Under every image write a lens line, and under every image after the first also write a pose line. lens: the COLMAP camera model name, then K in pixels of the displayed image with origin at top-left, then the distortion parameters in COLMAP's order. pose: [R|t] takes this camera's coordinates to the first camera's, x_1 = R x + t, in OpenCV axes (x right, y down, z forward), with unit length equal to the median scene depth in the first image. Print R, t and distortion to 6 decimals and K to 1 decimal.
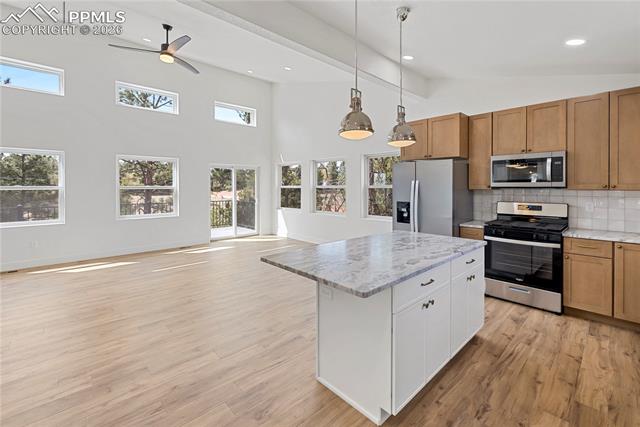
lens RADIAL K [[276.3, 0, 319.3], [0, 276.3, 186.9], [0, 0, 1]] dist [0.000062, 0.000003]
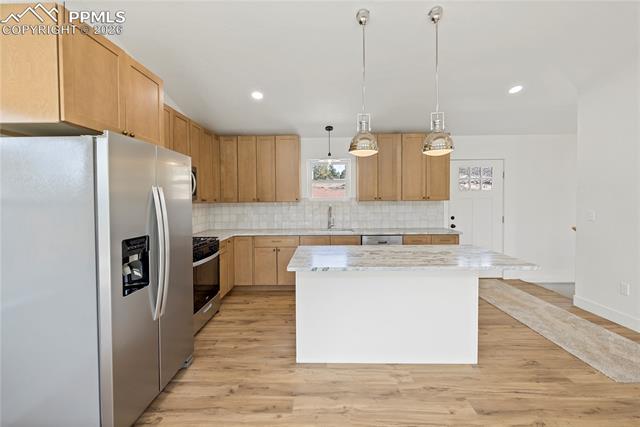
lens RADIAL K [[275.6, 0, 315.2], [0, 275.6, 203.7], [0, 0, 1]] dist [0.000691, 0.000097]
pose [[-0.715036, -0.003908, 0.699077, -0.237928], [0.010683, 0.999807, 0.016516, 0.000679], [-0.699006, 0.019278, -0.714856, 1.654349]]
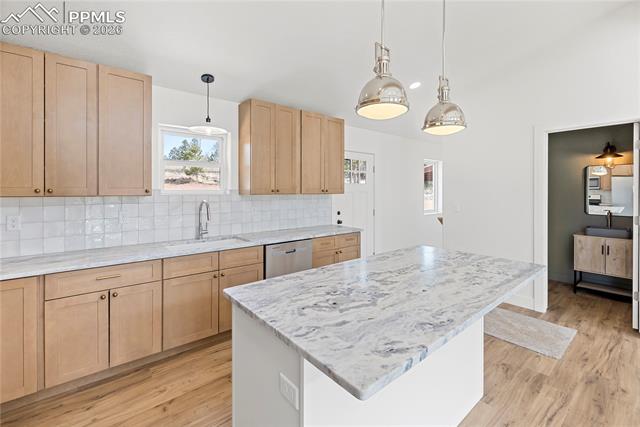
lens RADIAL K [[280.9, 0, 316.4], [0, 280.9, 191.5], [0, 0, 1]] dist [0.000842, 0.000126]
pose [[-0.997888, 0.003191, 0.064884, 0.355077], [0.003277, 0.999994, 0.001230, 0.001840], [-0.064880, 0.001440, -0.997892, 1.439981]]
